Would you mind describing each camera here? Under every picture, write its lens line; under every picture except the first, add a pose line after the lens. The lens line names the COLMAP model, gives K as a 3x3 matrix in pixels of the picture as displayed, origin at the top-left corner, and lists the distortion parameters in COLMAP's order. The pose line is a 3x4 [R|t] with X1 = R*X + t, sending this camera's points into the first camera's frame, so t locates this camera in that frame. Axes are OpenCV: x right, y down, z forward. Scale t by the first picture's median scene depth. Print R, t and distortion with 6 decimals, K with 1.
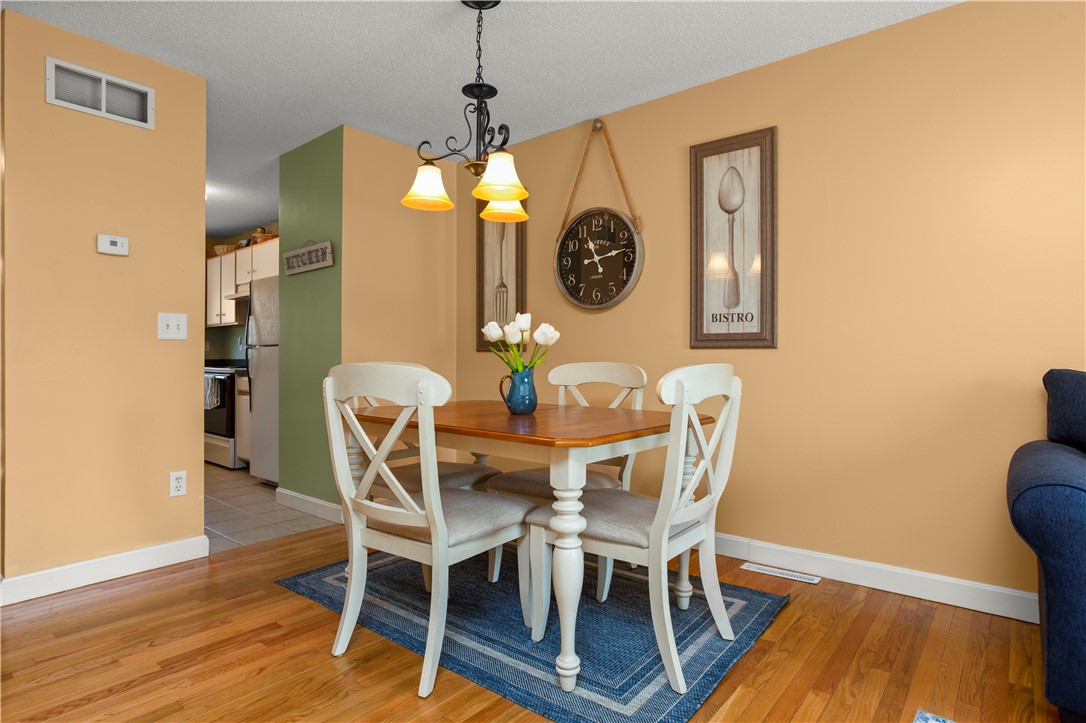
lens RADIAL K [[581.7, 0, 538.2], [0, 581.7, 358.0], [0, 0, 1]] dist [-0.057385, 0.029947]
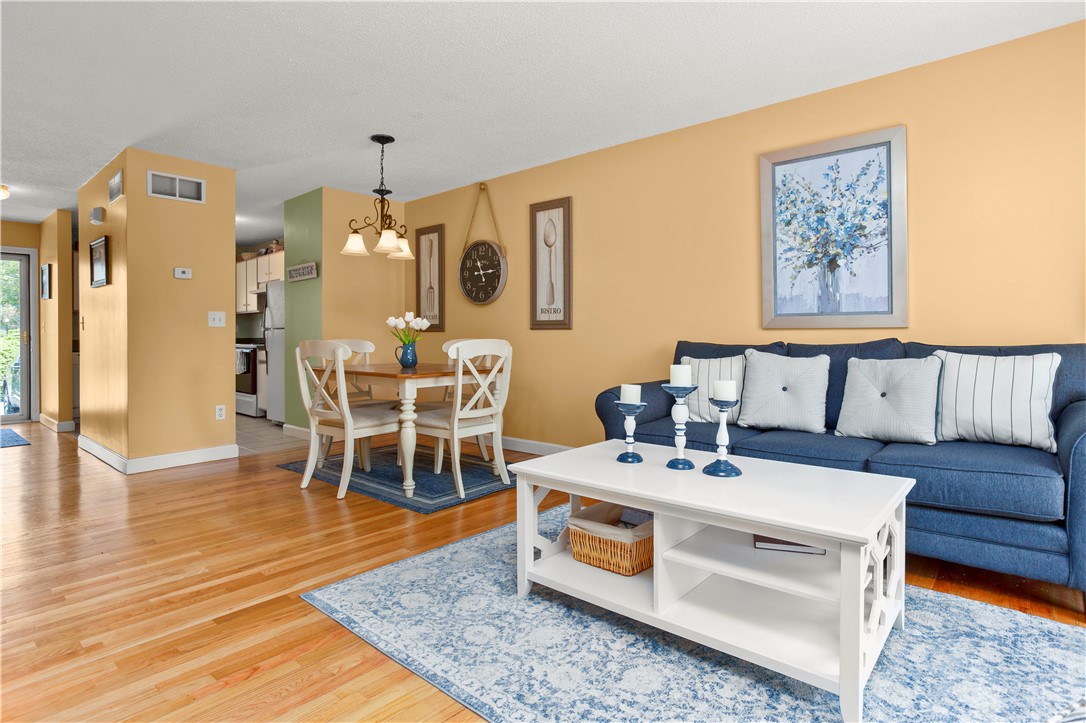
lens RADIAL K [[558.8, 0, 541.1], [0, 558.8, 332.5], [0, 0, 1]] dist [-0.054711, 0.031034]
pose [[0.999795, -0.007618, -0.018768, 0.396633], [0.007564, 0.999967, -0.002899, -0.004688], [0.018789, 0.002757, 0.999820, -0.693330]]
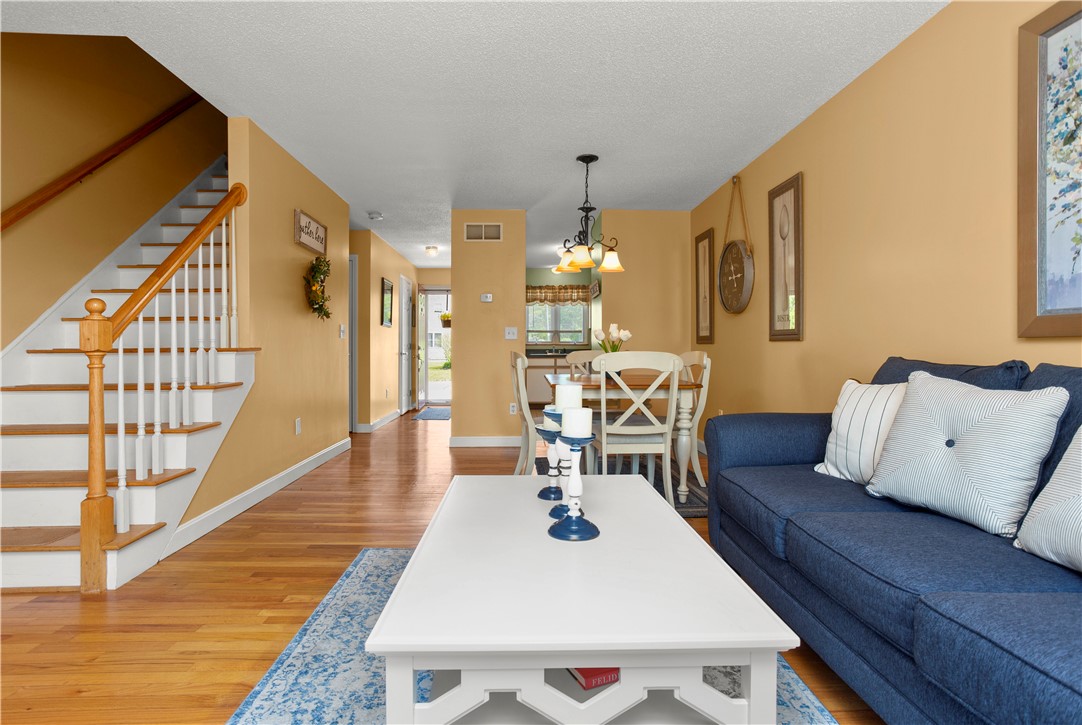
lens RADIAL K [[546.1, 0, 535.5], [0, 546.1, 349.7], [0, 0, 1]] dist [-0.074389, 0.045131]
pose [[0.667269, 0.000477, -0.744816, 1.031192], [0.000859, 0.999999, 0.001410, 0.001310], [0.744816, -0.001581, 0.667268, -0.305831]]
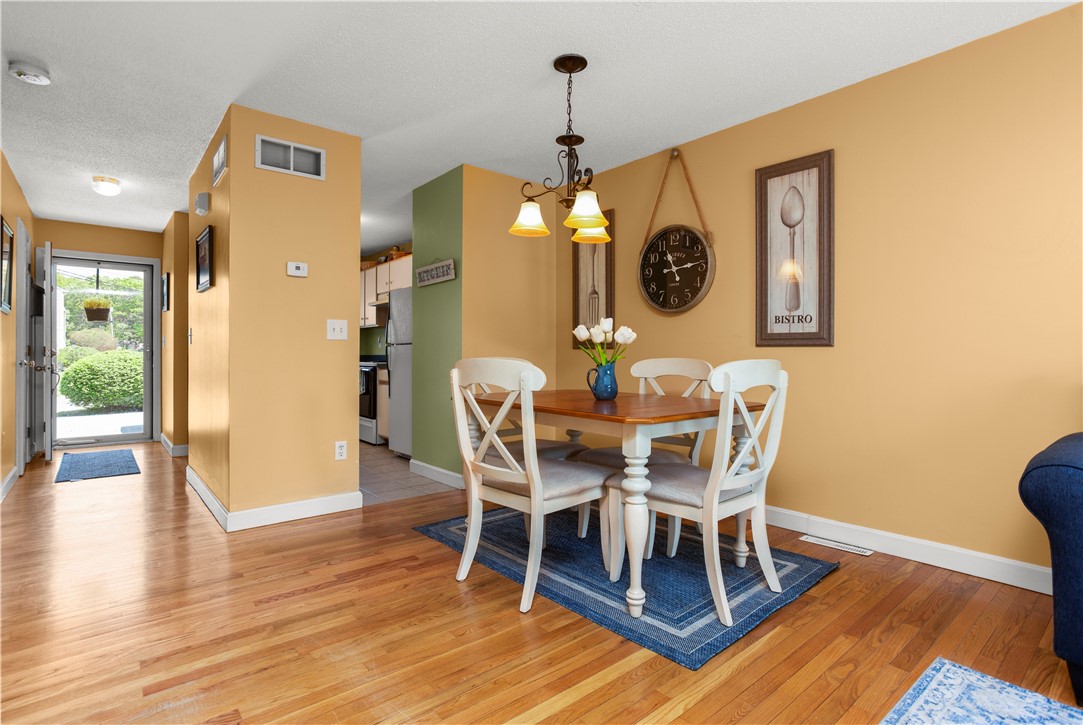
lens RADIAL K [[537.2, 0, 541.5], [0, 537.2, 353.8], [0, 0, 1]] dist [-0.068959, 0.042534]
pose [[0.984747, 0.001179, -0.173986, 0.034678], [-0.001352, 0.999999, -0.000872, -0.000213], [0.173985, 0.001094, 0.984748, -0.131665]]
